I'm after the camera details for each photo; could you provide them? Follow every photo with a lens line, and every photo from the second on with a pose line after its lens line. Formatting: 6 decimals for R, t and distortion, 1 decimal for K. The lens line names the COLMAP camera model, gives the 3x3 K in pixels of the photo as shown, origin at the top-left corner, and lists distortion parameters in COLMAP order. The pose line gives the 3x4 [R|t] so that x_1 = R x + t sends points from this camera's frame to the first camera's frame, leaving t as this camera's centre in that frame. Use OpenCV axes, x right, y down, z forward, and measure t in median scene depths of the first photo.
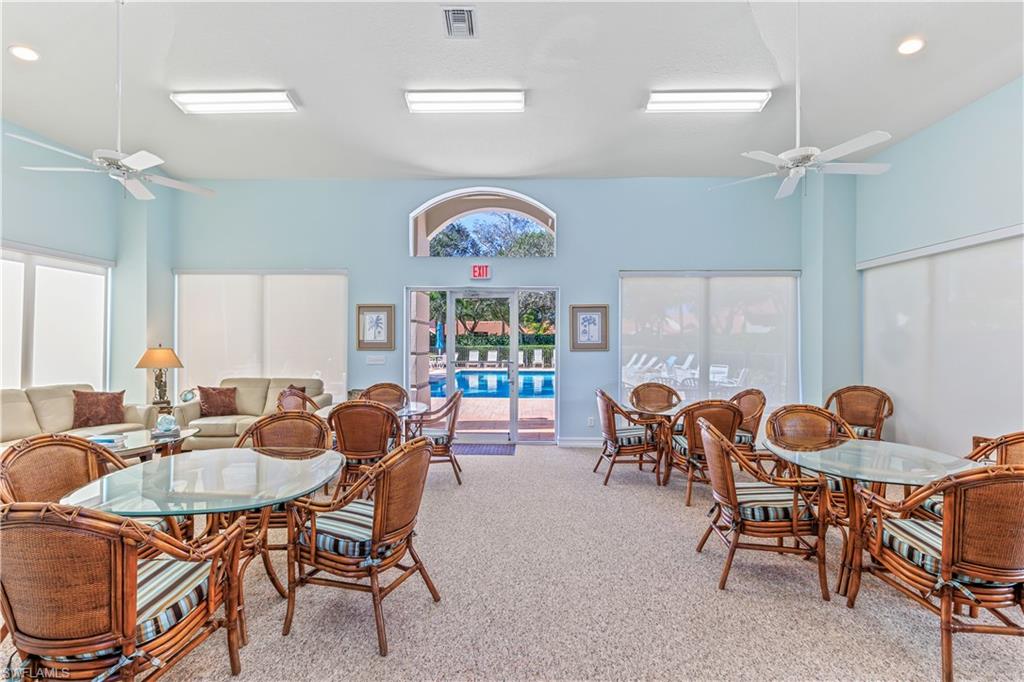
lens RADIAL K [[442.8, 0, 511.6], [0, 442.8, 339.6], [0, 0, 1]] dist [0.000144, 0.000000]
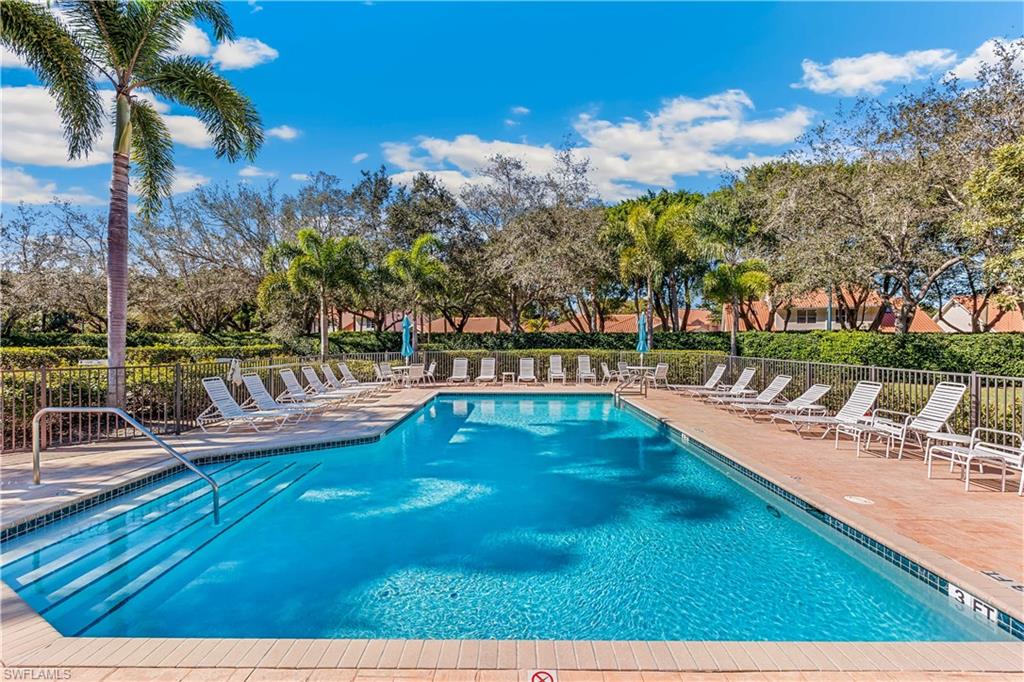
lens RADIAL K [[442.8, 0, 513.2], [0, 442.8, 340.8], [0, 0, 1]] dist [0.000144, 0.000000]
pose [[0.999794, -0.002083, 0.020210, -0.018642], [0.001929, 0.999969, 0.007651, -0.006574], [-0.020226, -0.007610, 0.999766, 0.329747]]
